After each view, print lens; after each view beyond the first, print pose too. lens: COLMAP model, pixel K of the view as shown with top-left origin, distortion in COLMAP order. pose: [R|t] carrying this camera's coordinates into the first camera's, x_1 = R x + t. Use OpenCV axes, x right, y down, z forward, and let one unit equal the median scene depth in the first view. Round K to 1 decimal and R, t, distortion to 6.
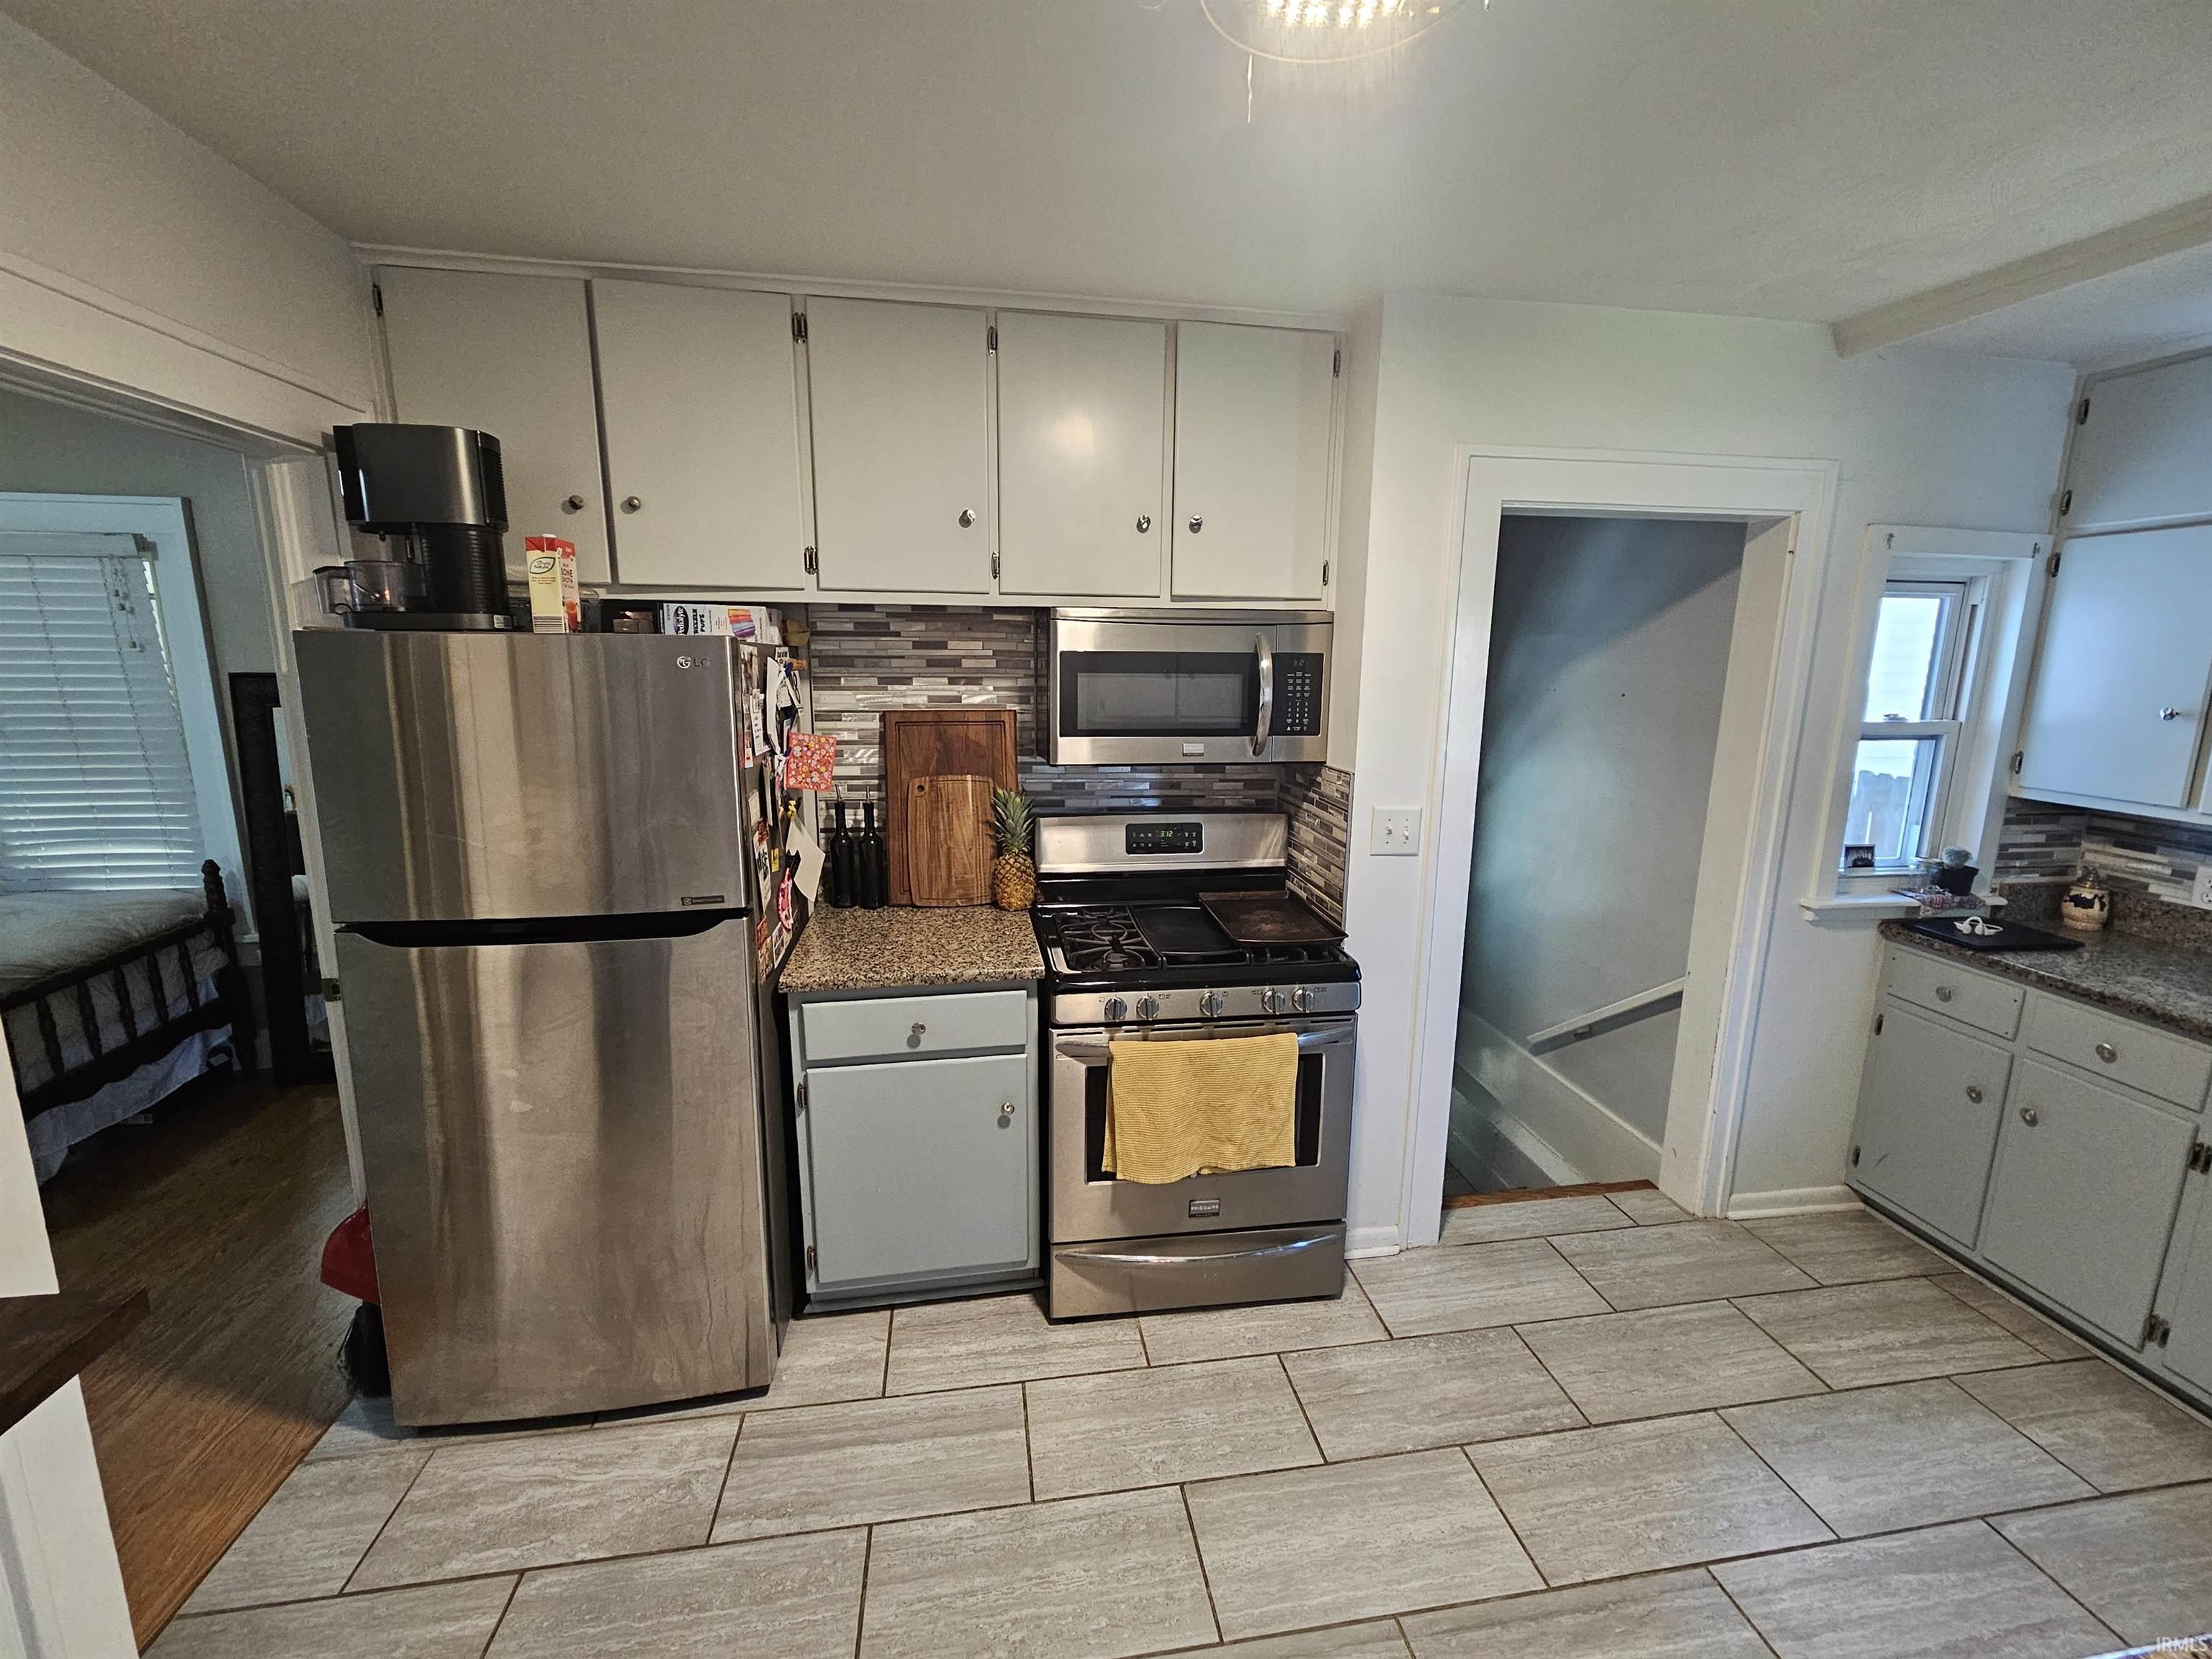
lens RADIAL K [[910.8, 0, 1105.5], [0, 910.8, 816.0], [0, 0, 1]] dist [0.001504, -0.000379]
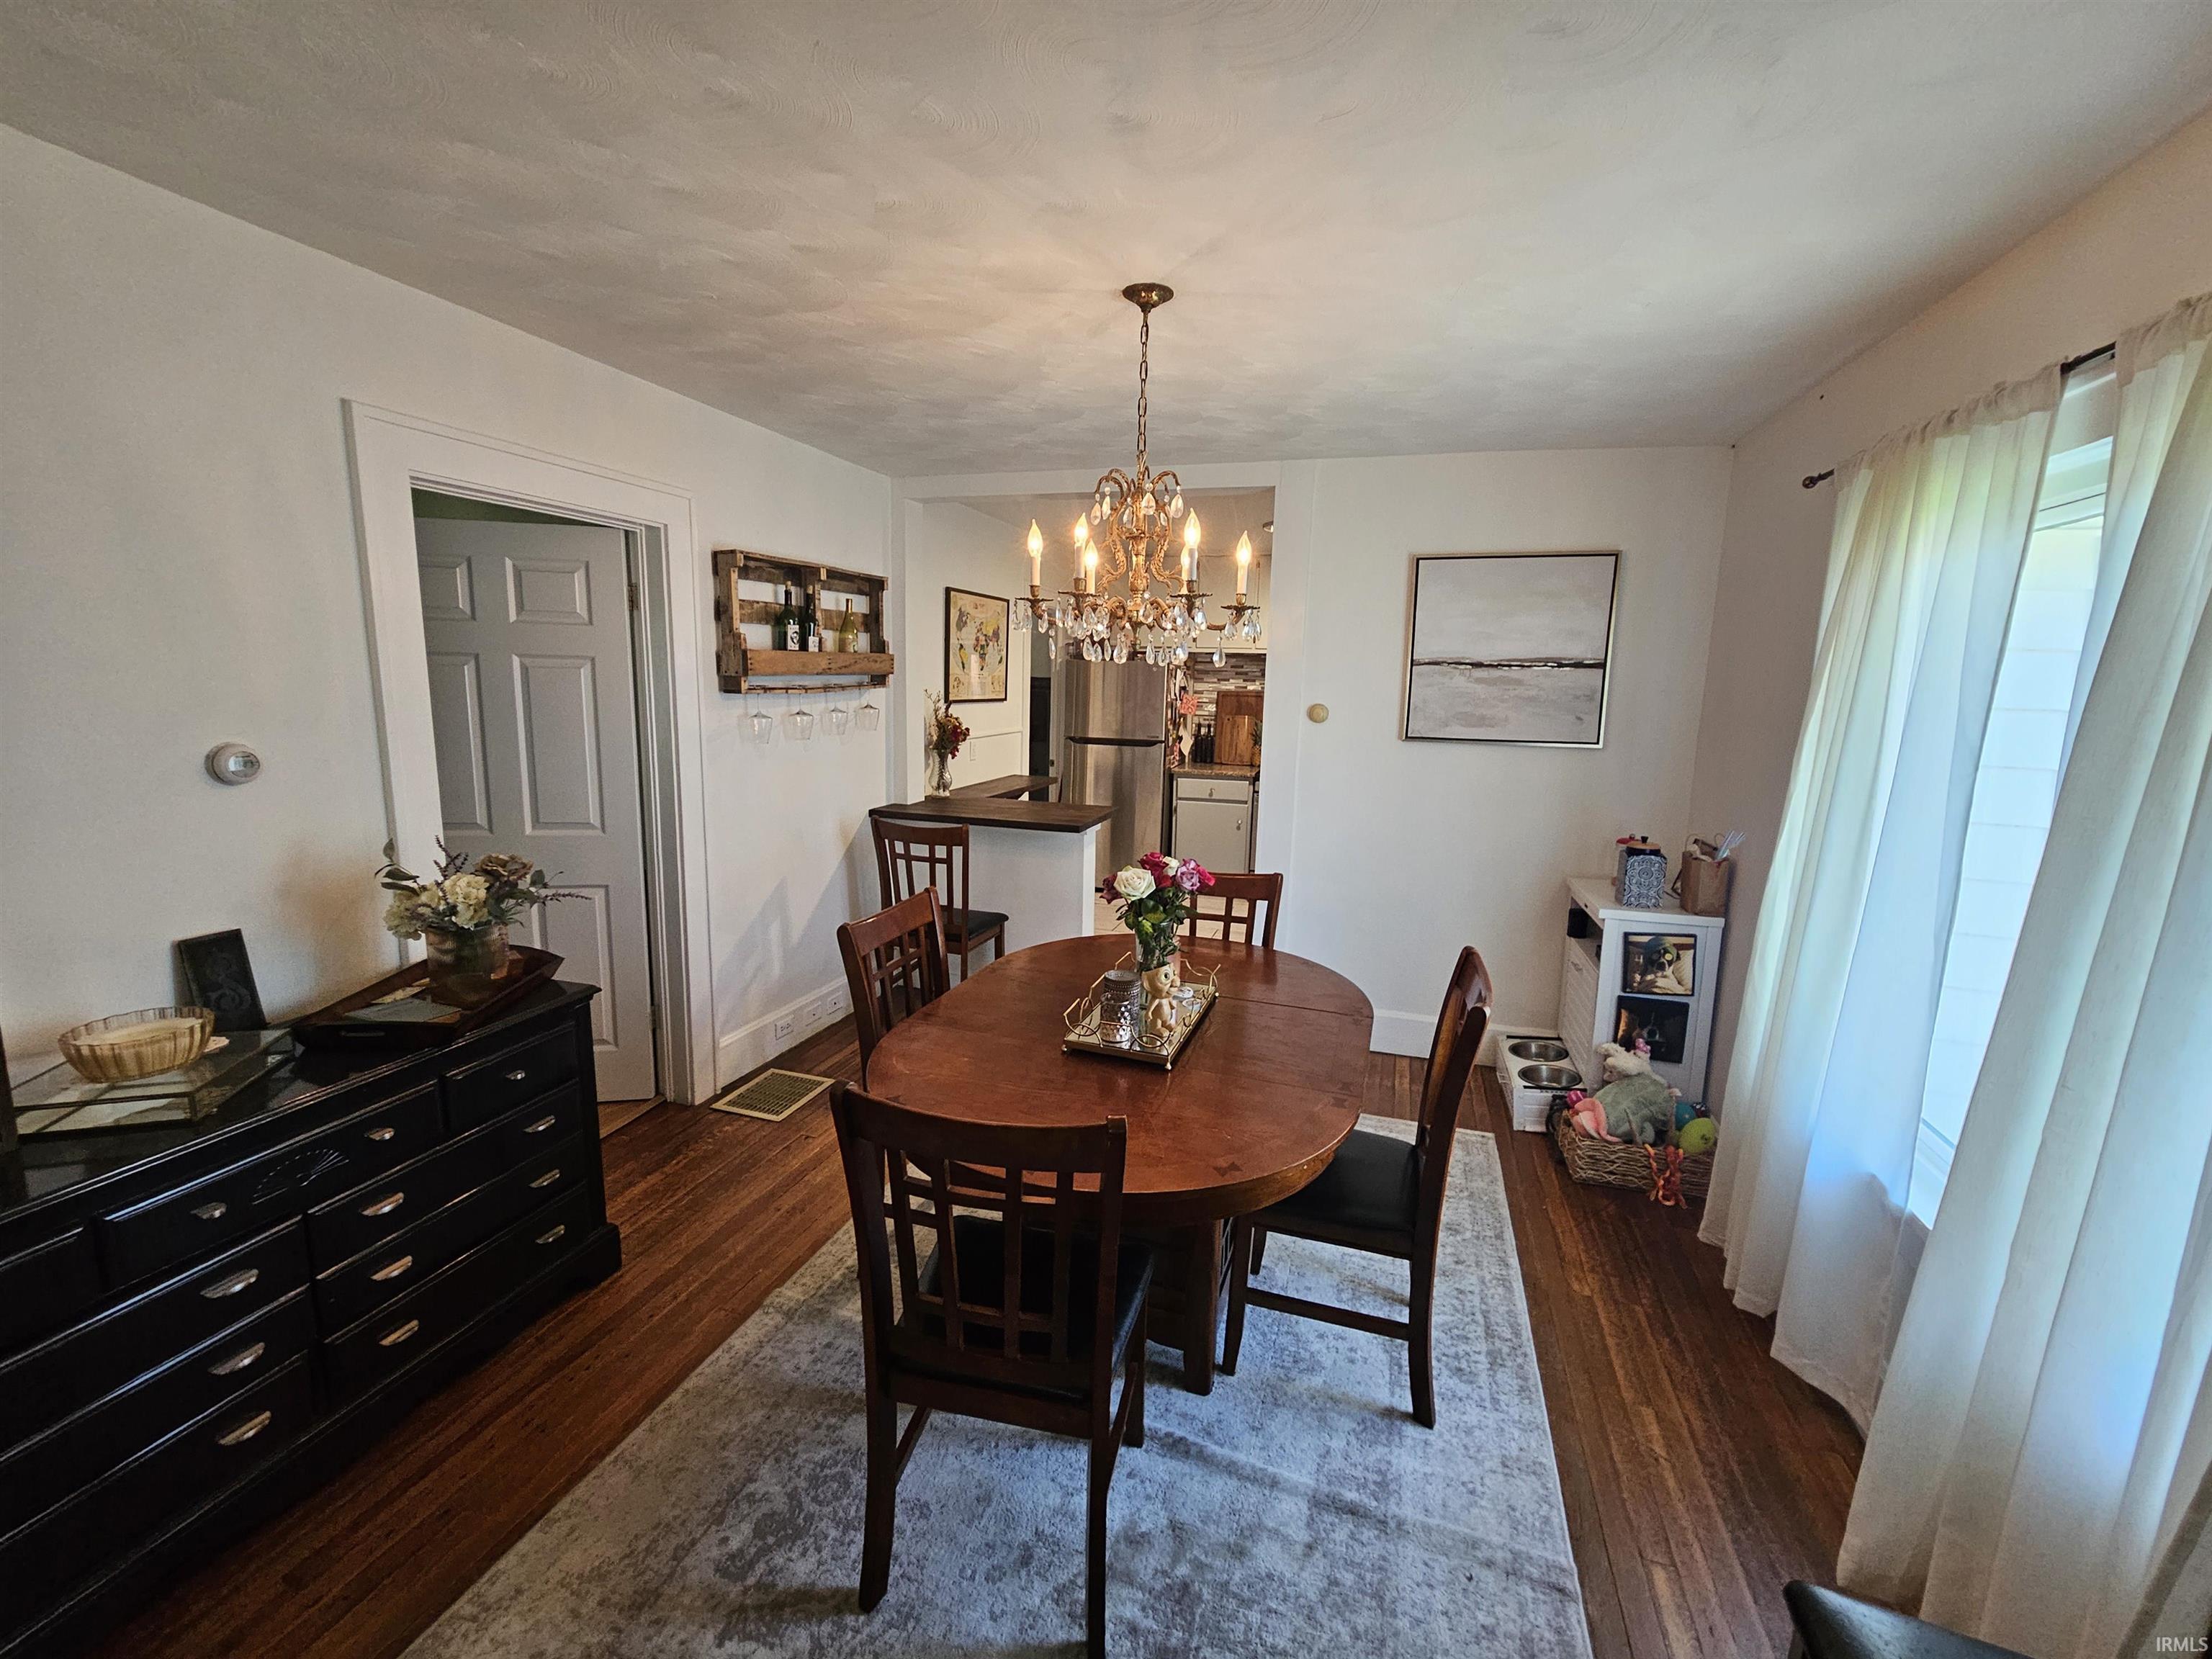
lens RADIAL K [[910.8, 0, 1096.3], [0, 910.8, 833.3], [0, 0, 1]] dist [0.001504, -0.000379]
pose [[0.893903, 0.088320, -0.439473, 0.664406], [-0.096331, 0.995341, 0.004092, 0.332185], [0.437787, 0.038677, 0.898246, -1.584960]]
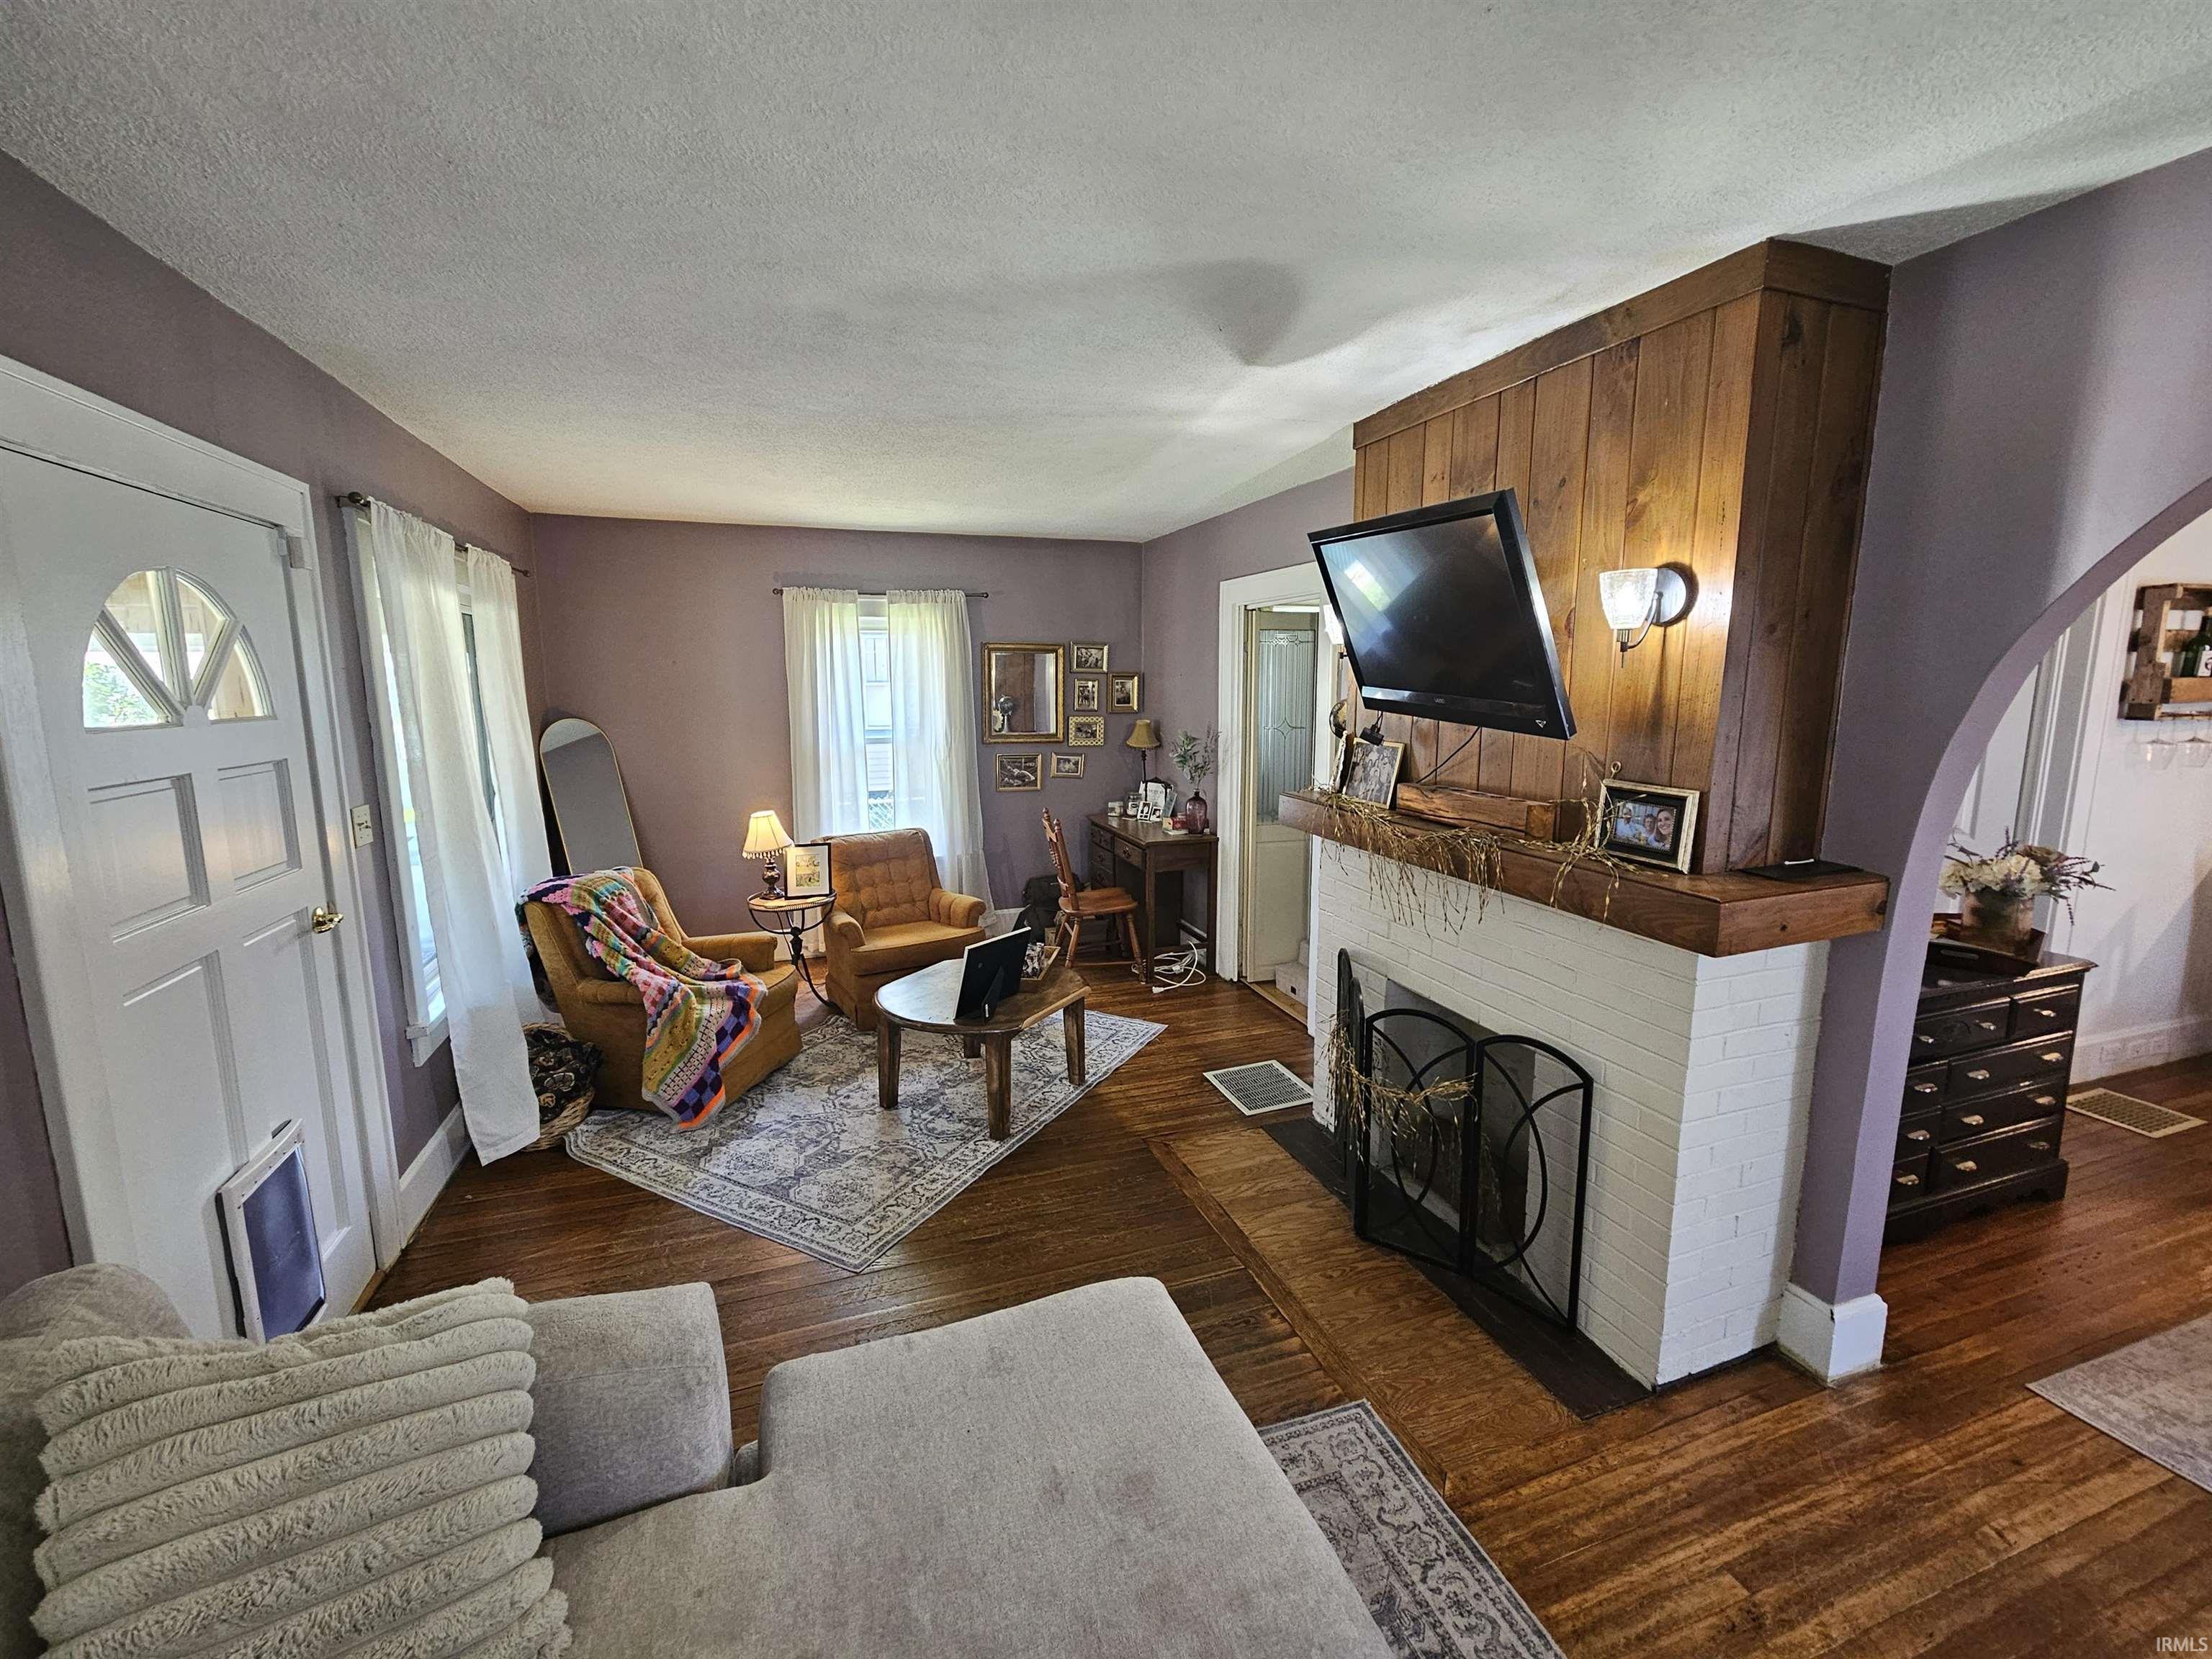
lens RADIAL K [[910.8, 0, 1112.6], [0, 910.8, 829.0], [0, 0, 1]] dist [0.001504, -0.000379]
pose [[0.195951, 0.140545, -0.970490, 0.655870], [-0.171696, 0.979305, 0.107154, 0.463870], [0.965466, 0.145632, 0.216026, -2.395649]]
